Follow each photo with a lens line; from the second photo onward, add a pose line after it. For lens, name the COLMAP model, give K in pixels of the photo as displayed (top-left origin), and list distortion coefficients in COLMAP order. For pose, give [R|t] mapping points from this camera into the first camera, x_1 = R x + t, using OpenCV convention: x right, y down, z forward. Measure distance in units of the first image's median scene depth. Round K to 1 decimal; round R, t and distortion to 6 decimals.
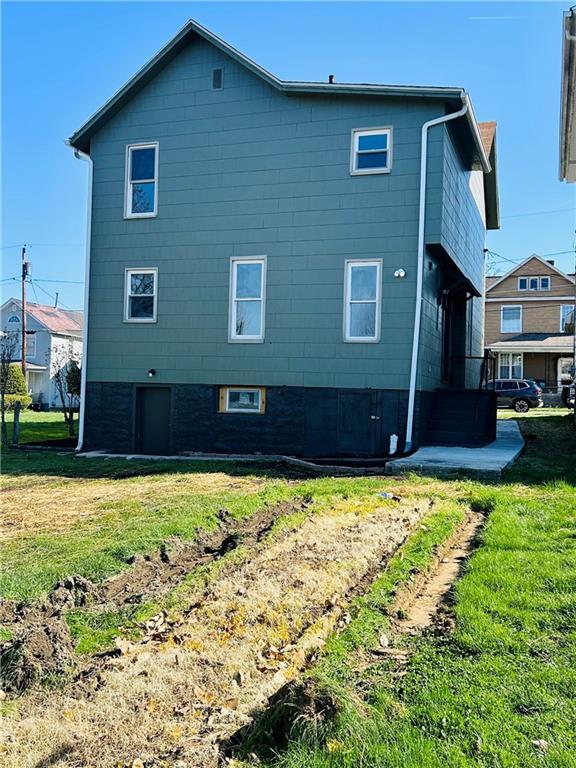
lens RADIAL K [[758.3, 0, 288.0], [0, 758.3, 384.0], [0, 0, 1]] dist [-0.042772, -0.003571]
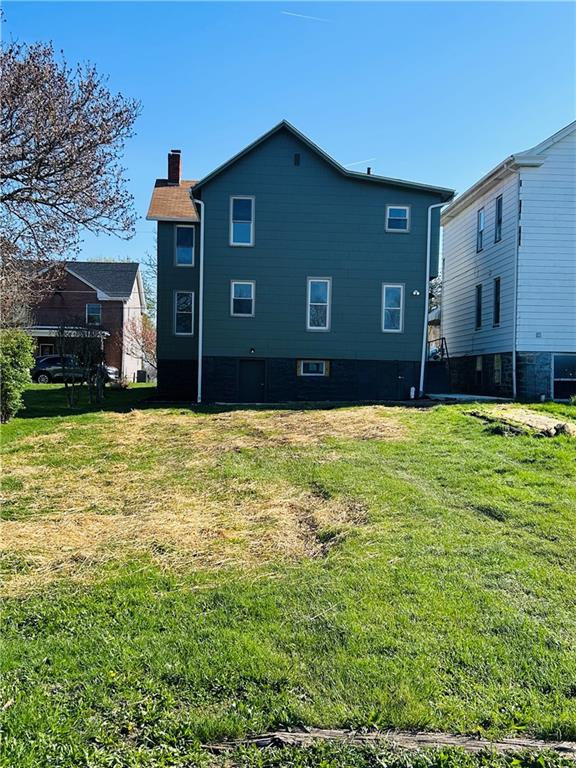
lens RADIAL K [[758.3, 0, 288.0], [0, 758.3, 384.0], [0, 0, 1]] dist [-0.042772, -0.003571]
pose [[0.921848, -0.012962, 0.387335, -0.729697], [0.003595, 0.999684, 0.024899, 0.014957], [-0.387535, -0.021560, 0.921603, -0.437709]]
